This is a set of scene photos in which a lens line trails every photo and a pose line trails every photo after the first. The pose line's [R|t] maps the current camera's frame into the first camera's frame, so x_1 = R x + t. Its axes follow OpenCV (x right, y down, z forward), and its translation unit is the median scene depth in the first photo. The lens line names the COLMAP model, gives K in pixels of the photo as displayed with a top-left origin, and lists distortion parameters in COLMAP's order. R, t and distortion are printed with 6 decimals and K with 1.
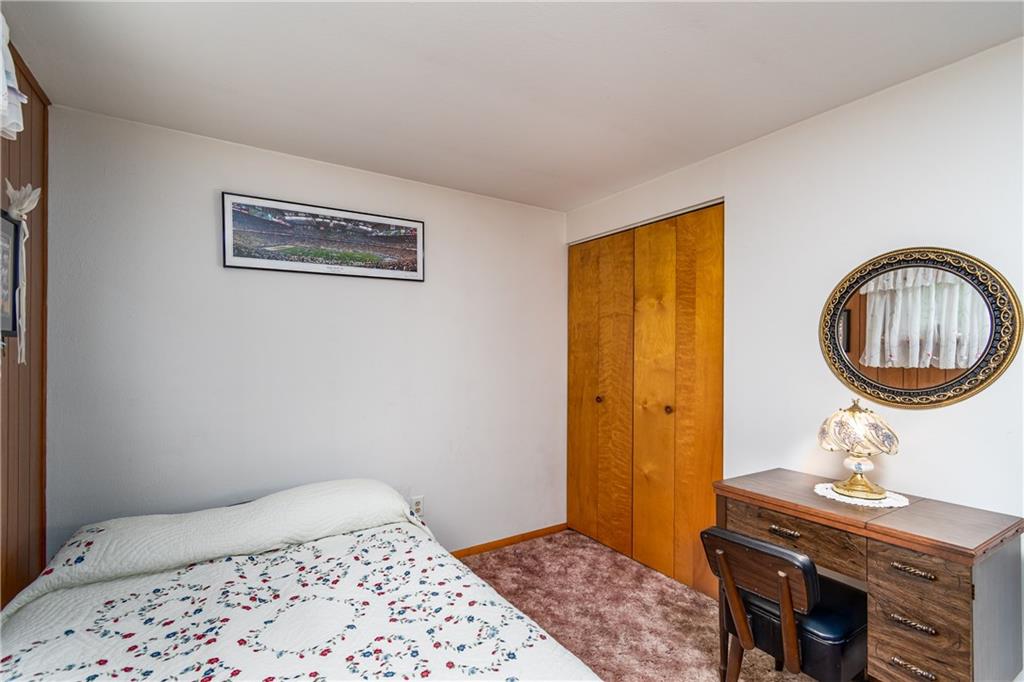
lens RADIAL K [[459.9, 0, 512.5], [0, 459.9, 349.7], [0, 0, 1]] dist [0.009781, -0.000331]
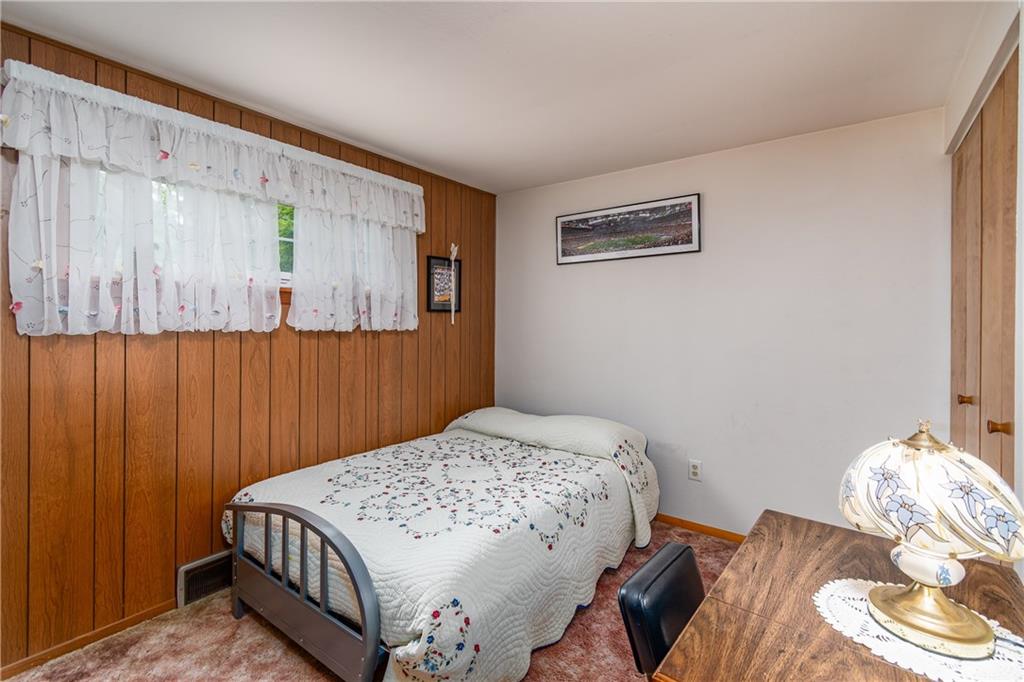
lens RADIAL K [[459.9, 0, 527.6], [0, 459.9, 315.5], [0, 0, 1]] dist [0.009781, -0.000331]
pose [[0.369111, -0.007041, -0.929359, 0.694287], [-0.002757, 0.999959, -0.008671, 0.004493], [0.929381, 0.005763, 0.369077, 0.301779]]
